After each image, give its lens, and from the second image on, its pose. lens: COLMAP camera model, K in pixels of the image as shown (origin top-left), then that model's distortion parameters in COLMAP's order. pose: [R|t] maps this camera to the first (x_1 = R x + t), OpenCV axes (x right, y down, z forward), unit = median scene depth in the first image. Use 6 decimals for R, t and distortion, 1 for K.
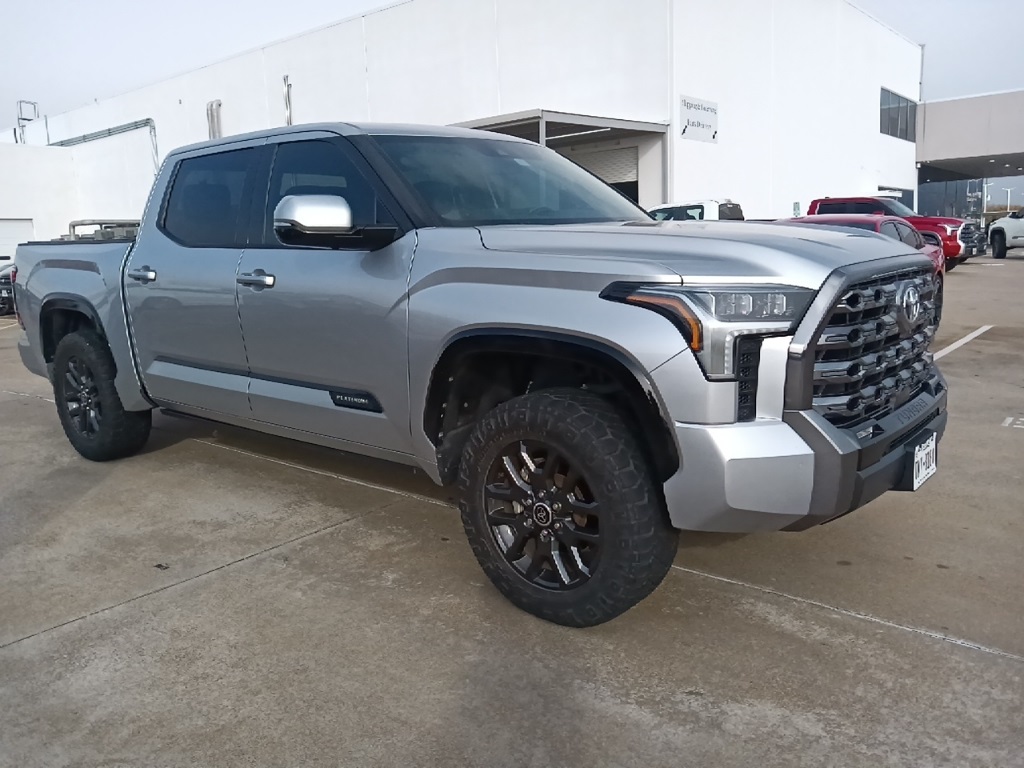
lens RADIAL K [[846.6, 0, 512.0], [0, 846.6, 384.0], [0, 0, 1]] dist [-0.004464, -0.010362]
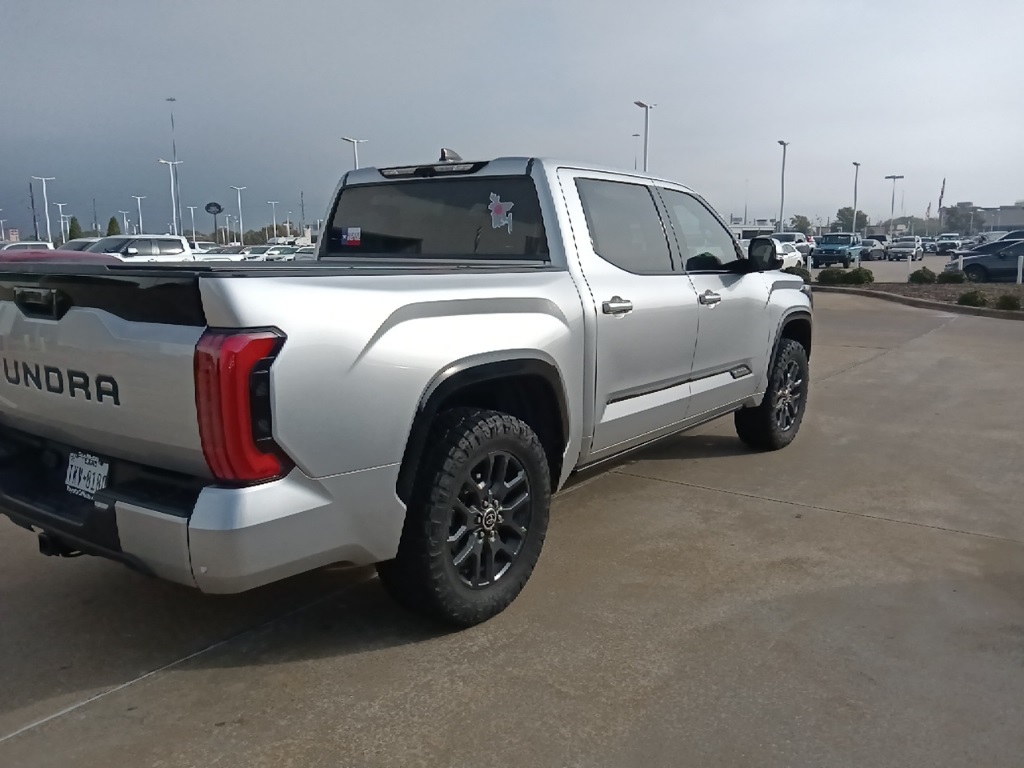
lens RADIAL K [[846.6, 0, 512.0], [0, 846.6, 384.0], [0, 0, 1]] dist [-0.004464, -0.010362]
pose [[-0.116341, -0.120763, 0.985840, -1.512568], [0.162756, 0.976845, 0.138868, -0.221290], [-0.979783, 0.176608, -0.093992, 1.410520]]
